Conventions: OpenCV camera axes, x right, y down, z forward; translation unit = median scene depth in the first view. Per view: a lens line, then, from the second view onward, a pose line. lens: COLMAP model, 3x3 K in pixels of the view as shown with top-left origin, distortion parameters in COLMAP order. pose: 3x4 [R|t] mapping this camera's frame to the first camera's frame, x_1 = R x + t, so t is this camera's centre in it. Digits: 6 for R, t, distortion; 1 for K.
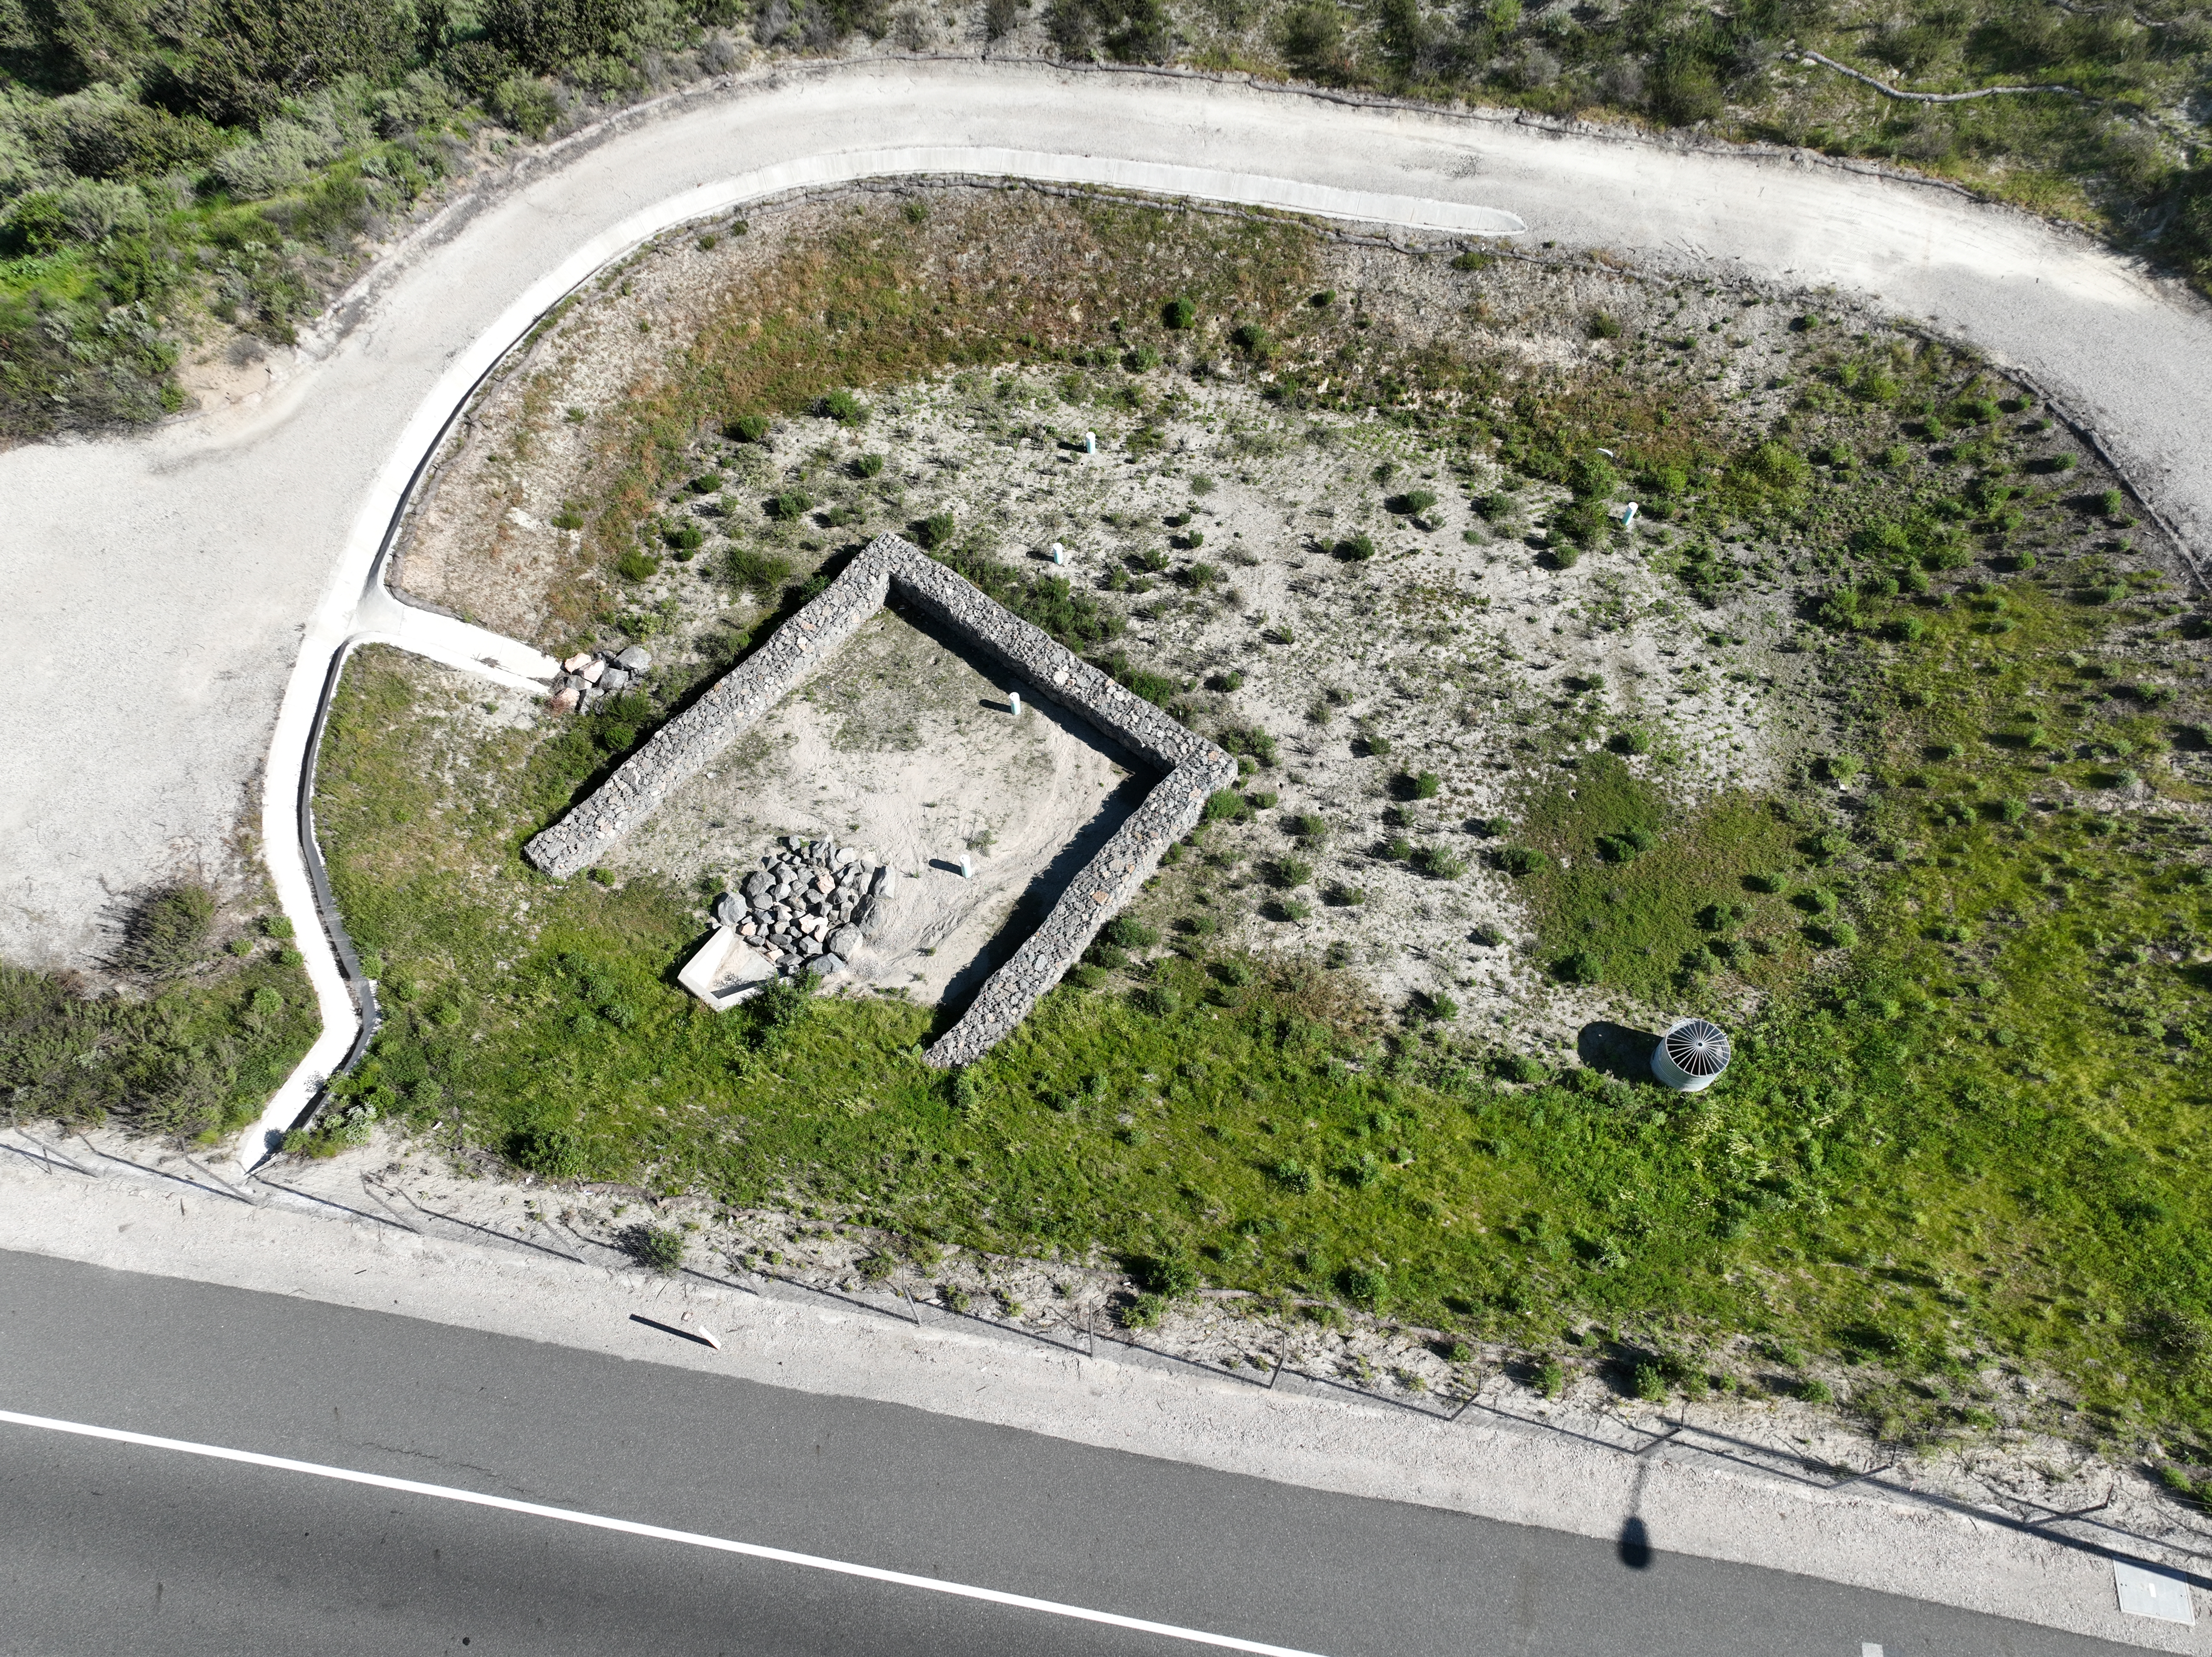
lens RADIAL K [[1561.0, 0, 1111.0], [0, 1561.0, 823.9], [0, 0, 1]] dist [-0.000050, 0.016385]
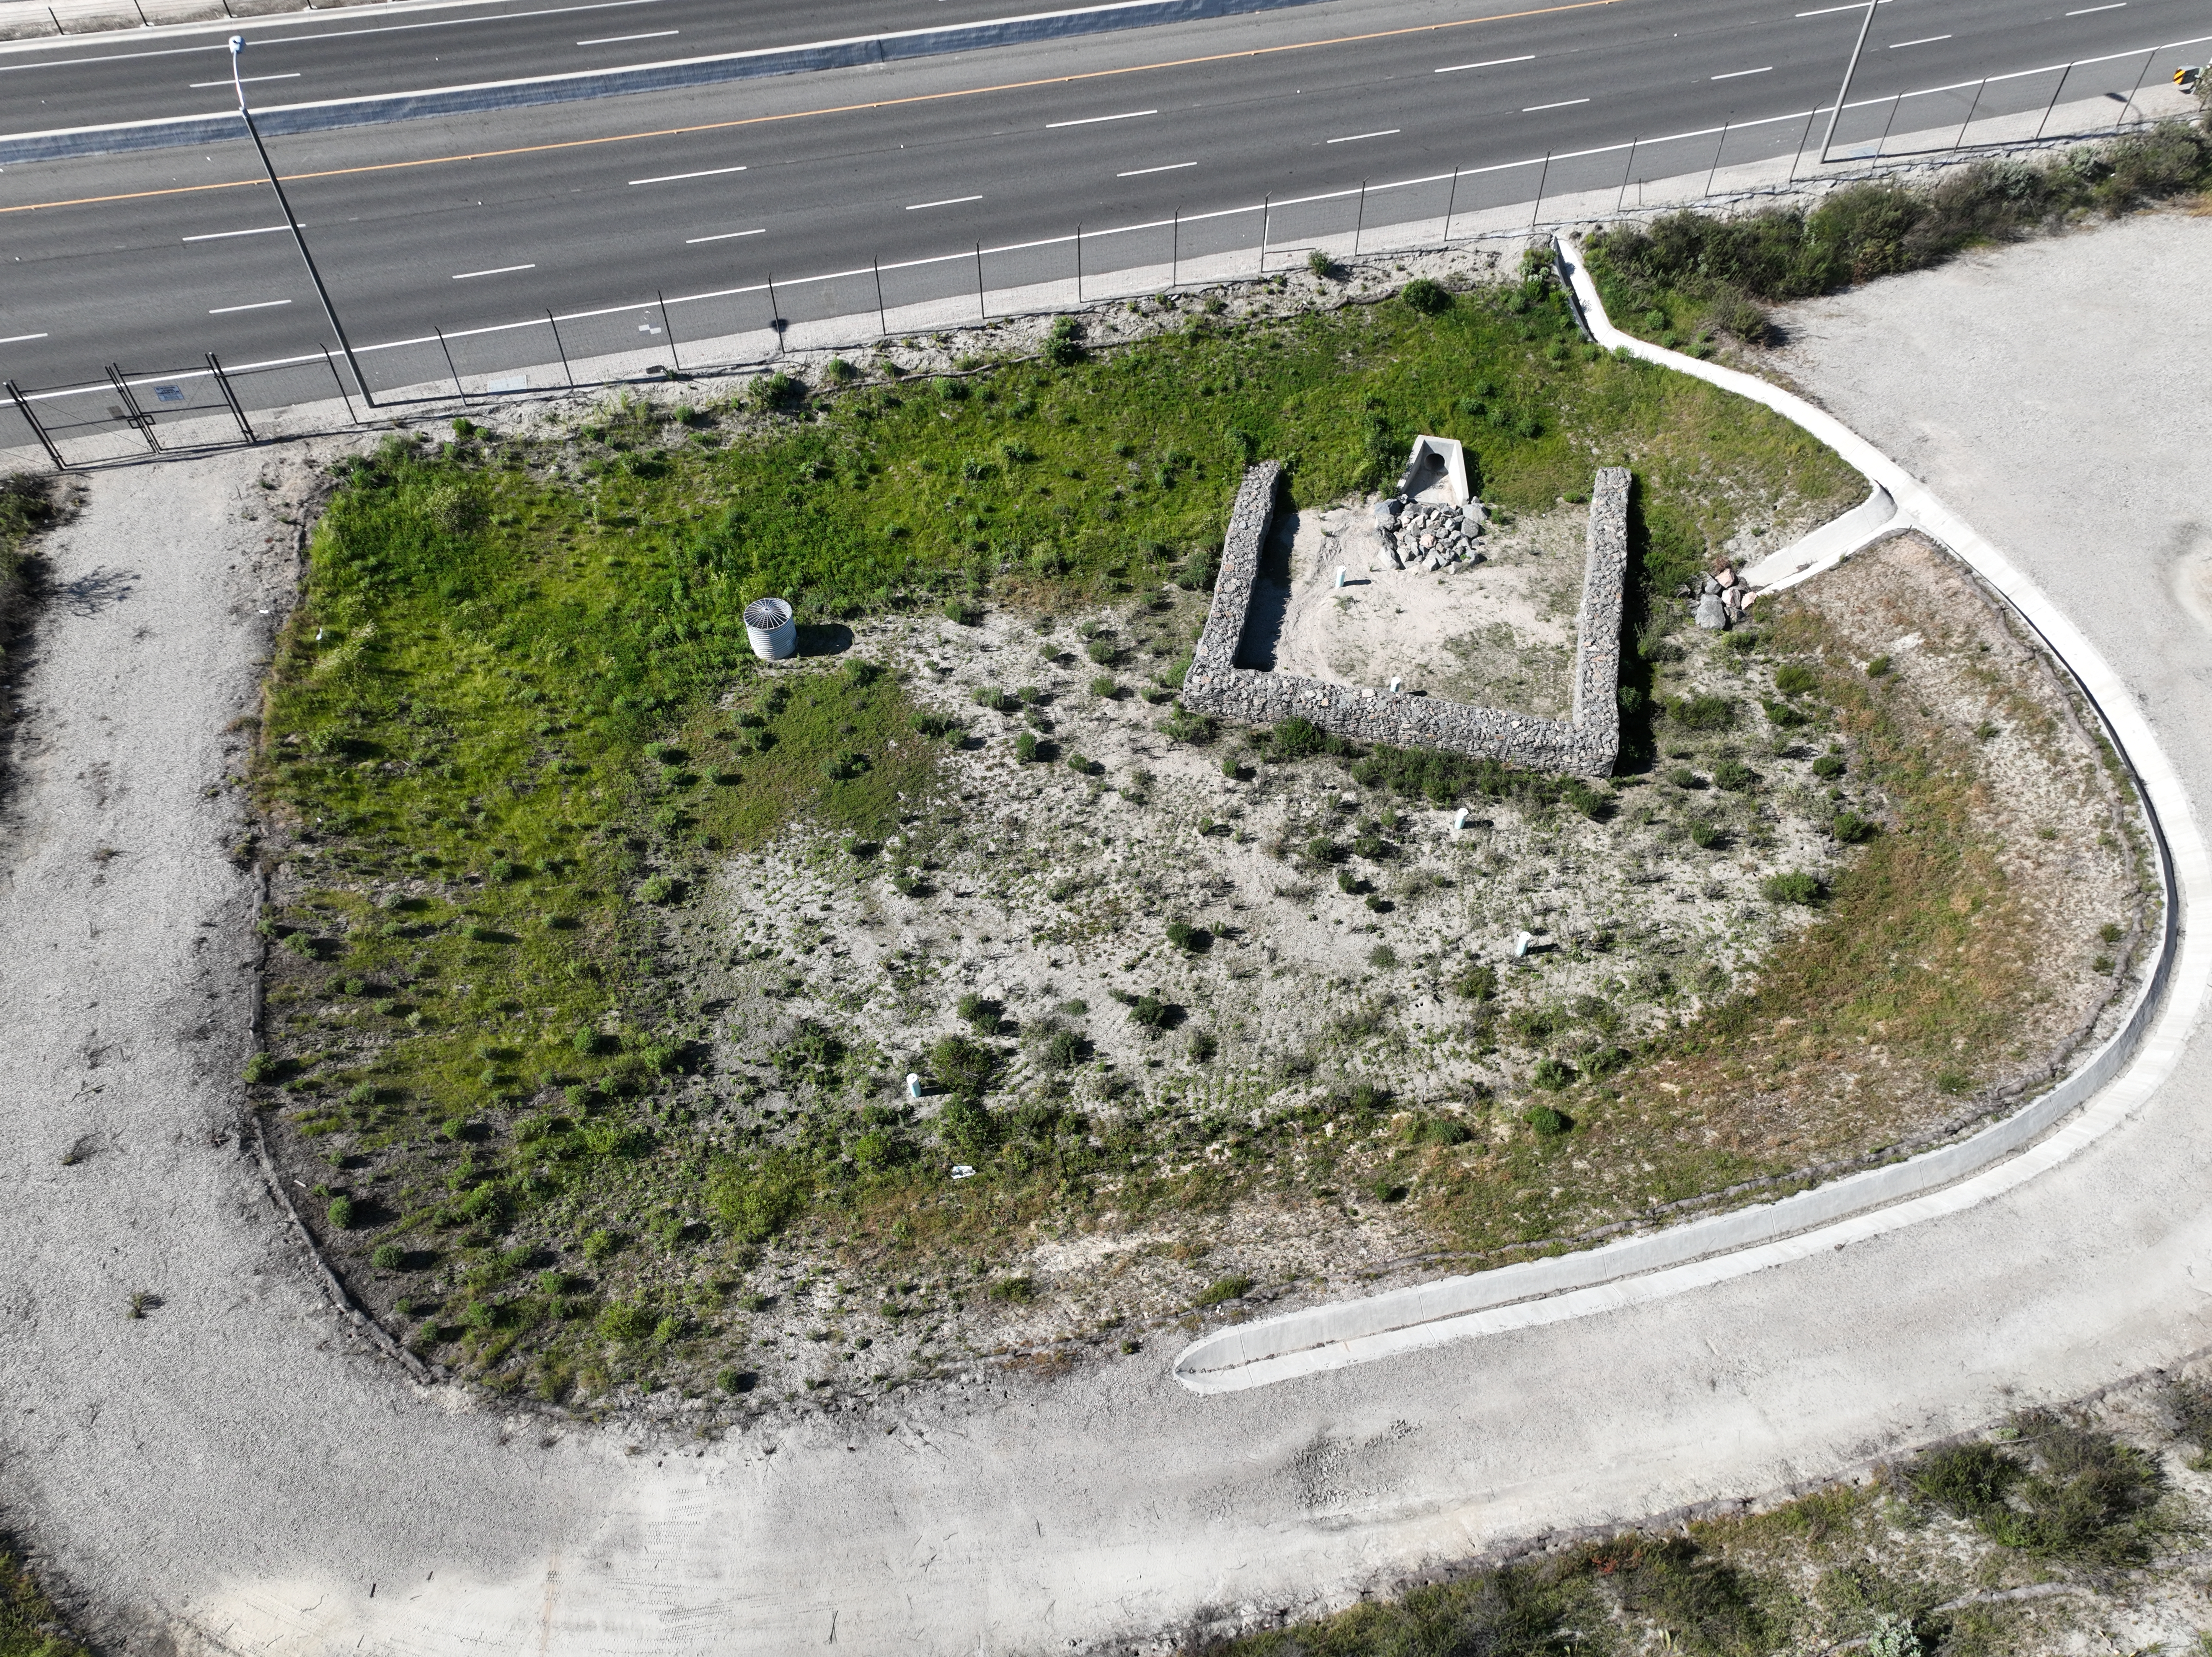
lens RADIAL K [[1561.0, 0, 1108.8], [0, 1561.0, 826.0], [0, 0, 1]] dist [-0.000050, 0.016385]
pose [[-0.908236, 0.325279, -0.263251, 0.431775], [-0.352917, -0.257387, 0.899556, -0.993933], [0.224849, 0.909915, 0.348565, 0.636600]]
